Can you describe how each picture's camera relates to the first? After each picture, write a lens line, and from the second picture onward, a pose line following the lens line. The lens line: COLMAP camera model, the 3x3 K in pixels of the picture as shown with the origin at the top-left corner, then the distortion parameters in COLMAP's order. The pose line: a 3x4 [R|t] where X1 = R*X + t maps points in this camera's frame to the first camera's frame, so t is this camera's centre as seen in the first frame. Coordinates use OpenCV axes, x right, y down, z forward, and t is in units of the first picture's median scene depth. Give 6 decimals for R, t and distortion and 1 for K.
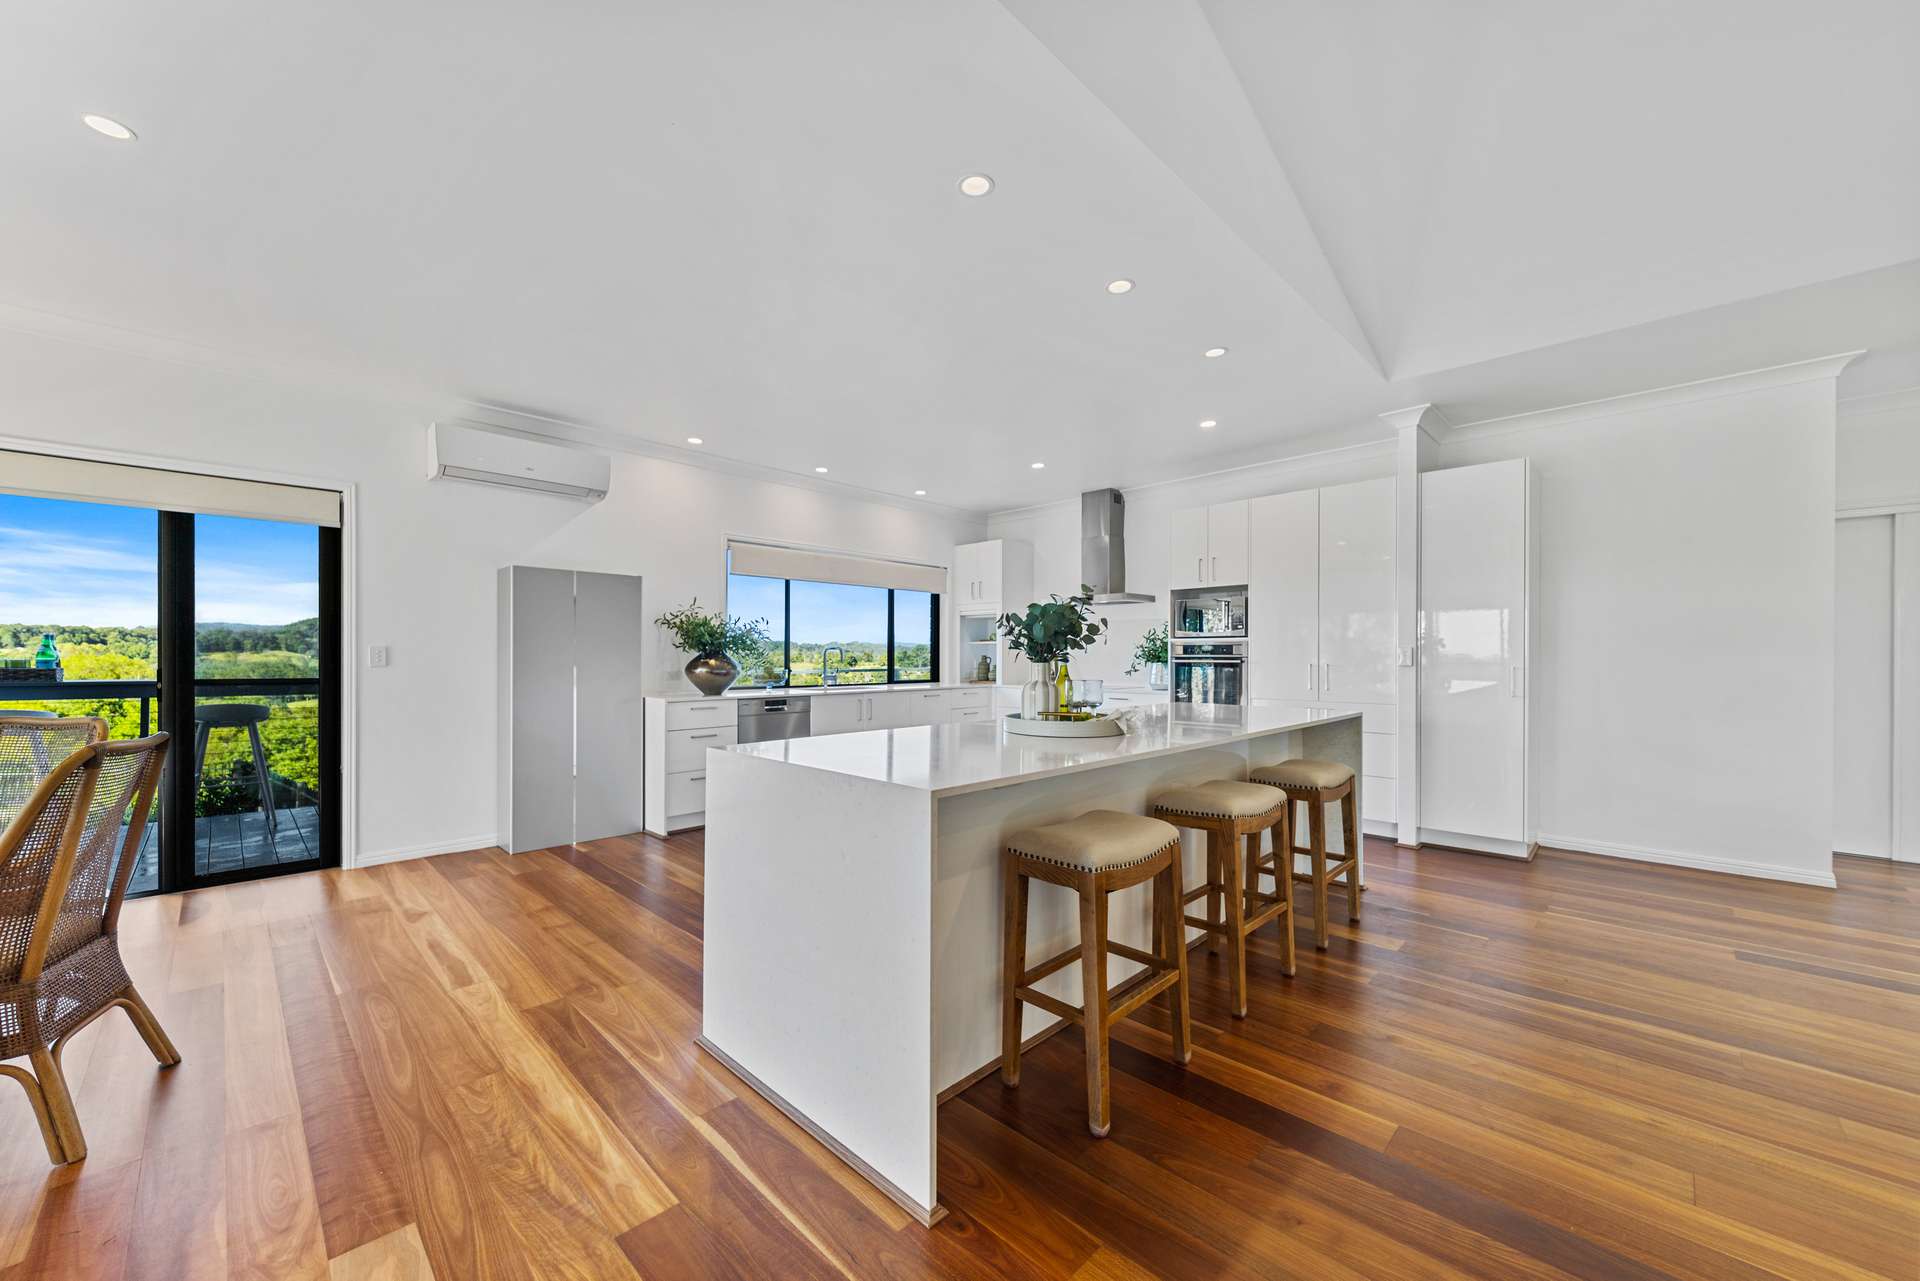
lens RADIAL K [[706.2, 0, 965.5], [0, 706.2, 643.6], [0, 0, 1]] dist [0.015863, 0.000071]
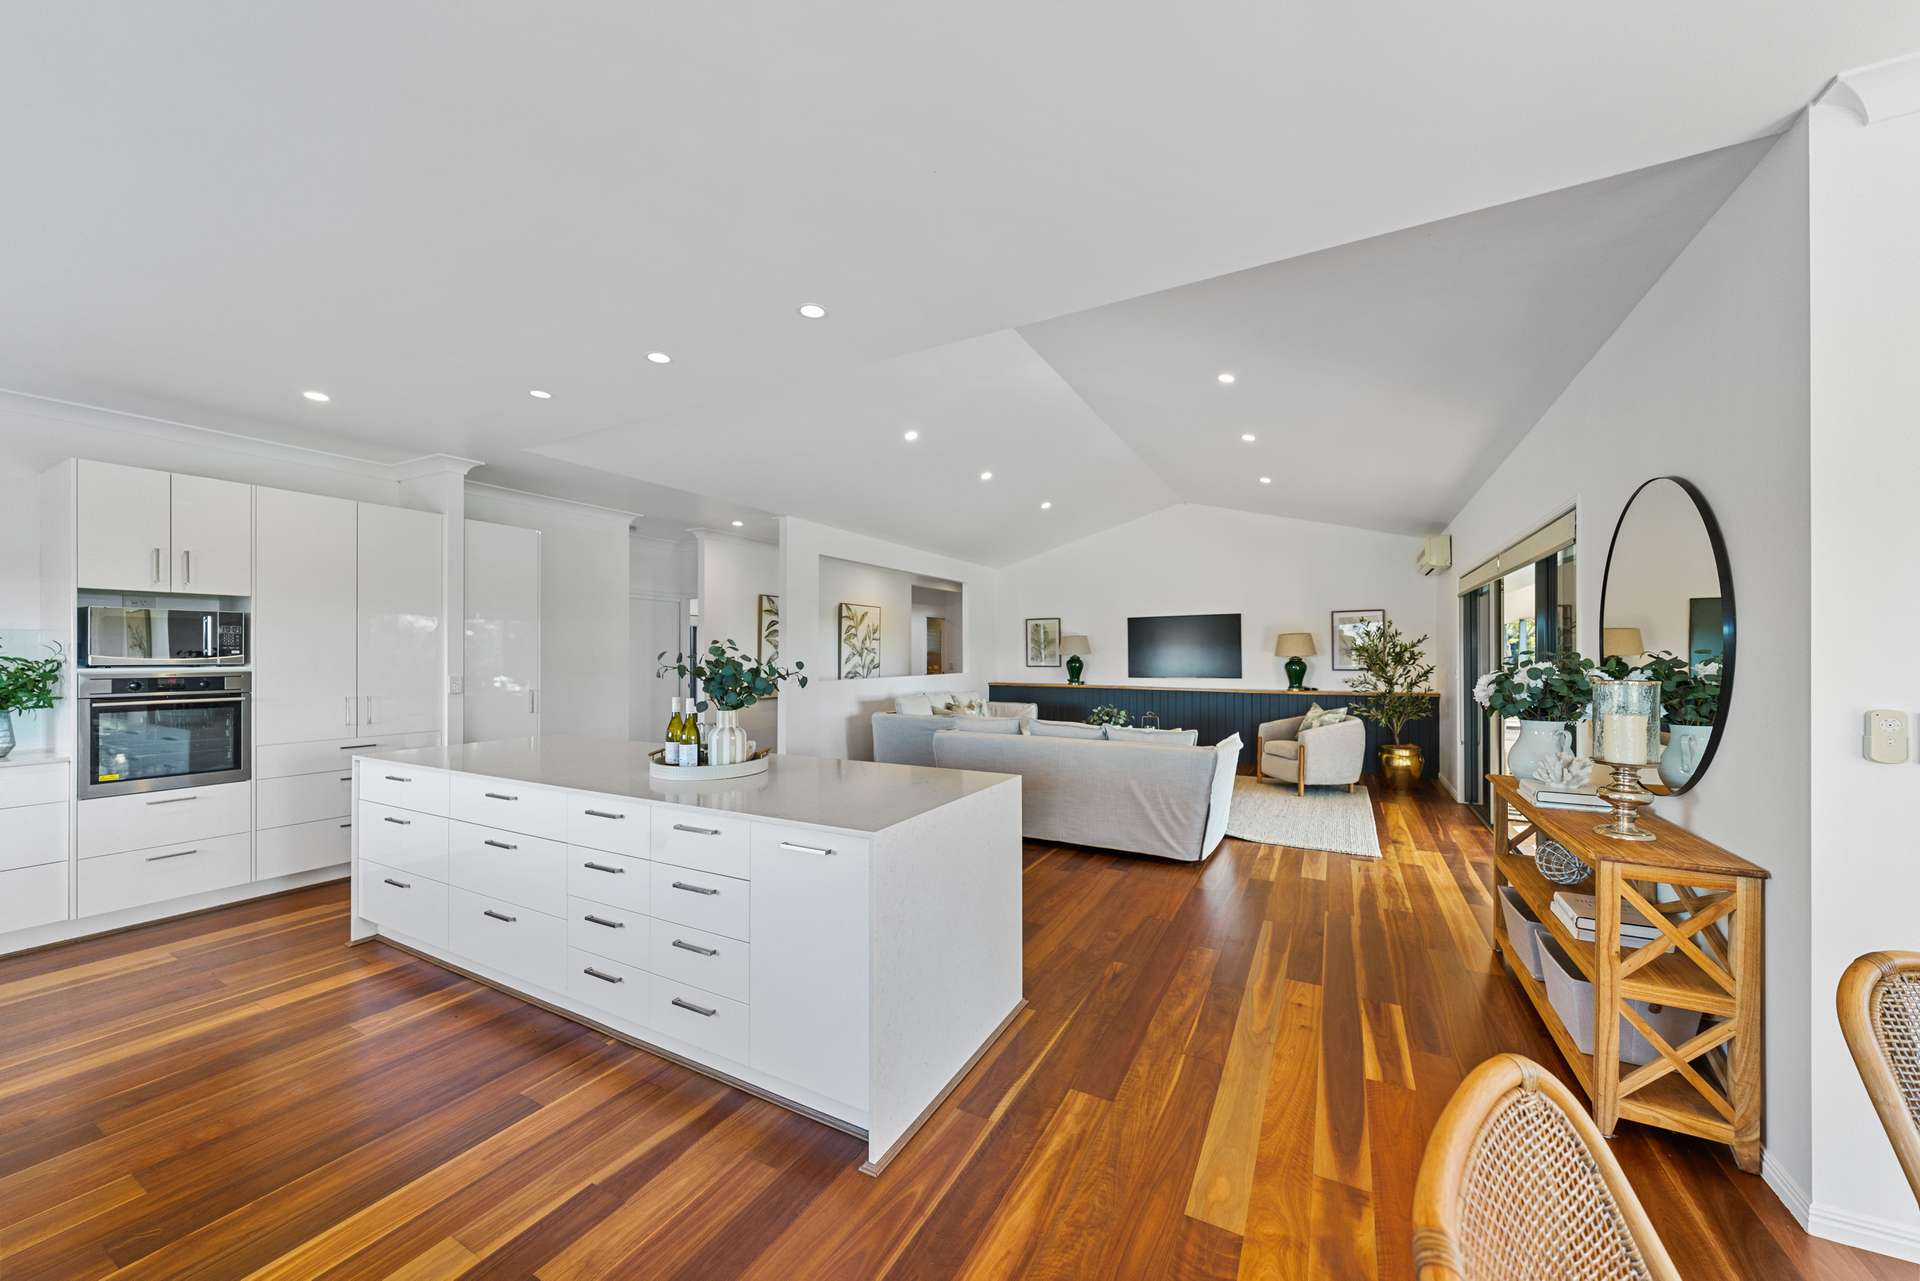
lens RADIAL K [[706.2, 0, 960.9], [0, 706.2, 643.8], [0, 0, 1]] dist [0.015863, 0.000071]
pose [[-0.263798, 0.018634, 0.964398, -1.376966], [-0.005268, 0.999771, -0.020758, -0.052531], [-0.964564, -0.010557, -0.263639, 1.277640]]
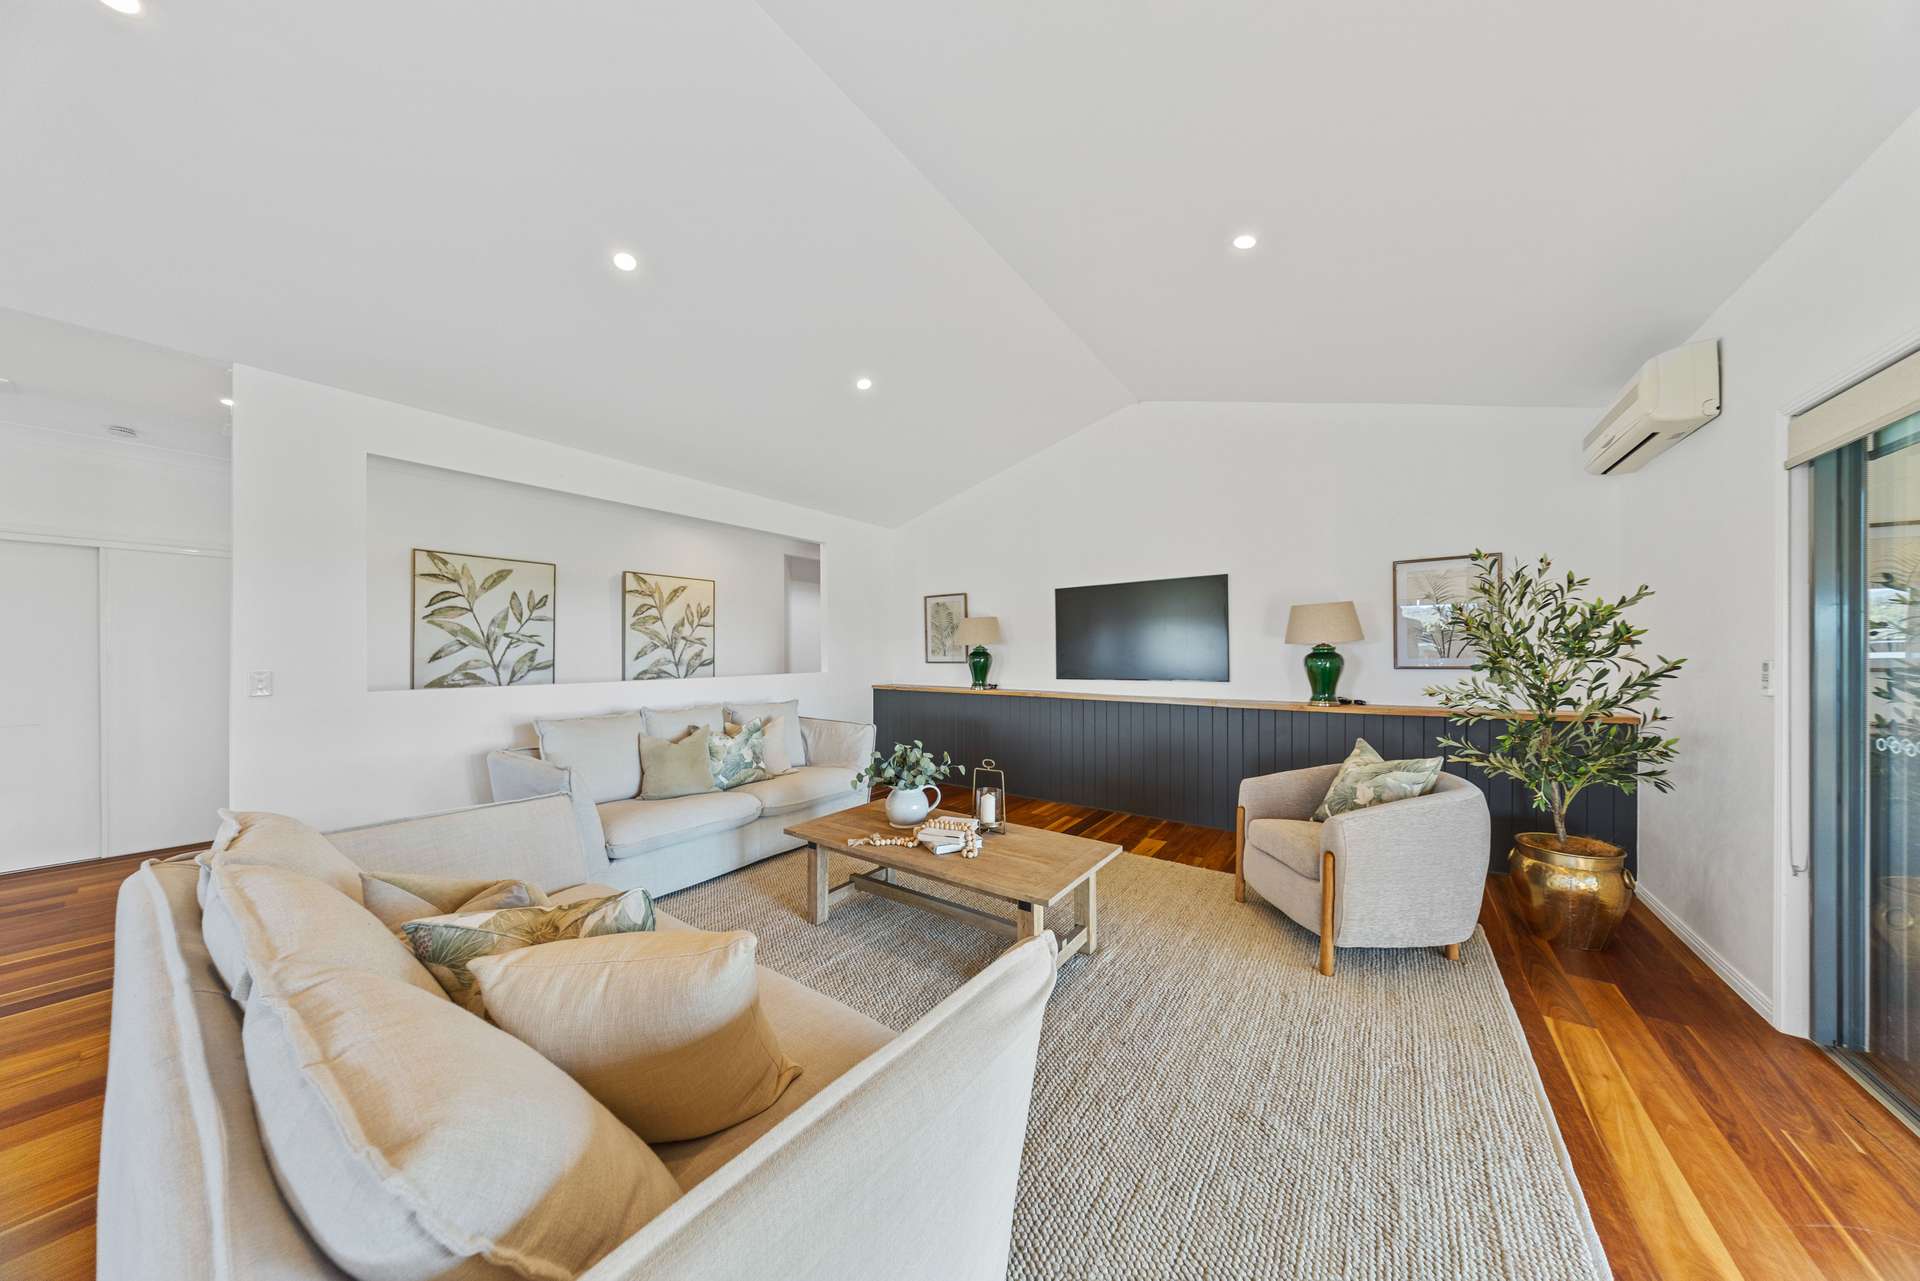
lens RADIAL K [[596.8, 0, 962.7], [0, 596.8, 648.5], [0, 0, 1]] dist [-0.001561, -0.000063]
pose [[-0.146887, 0.007866, 0.989122, -0.741768], [0.000398, 0.999969, -0.007893, -0.049024], [-0.989153, -0.000766, -0.146886, 0.715624]]
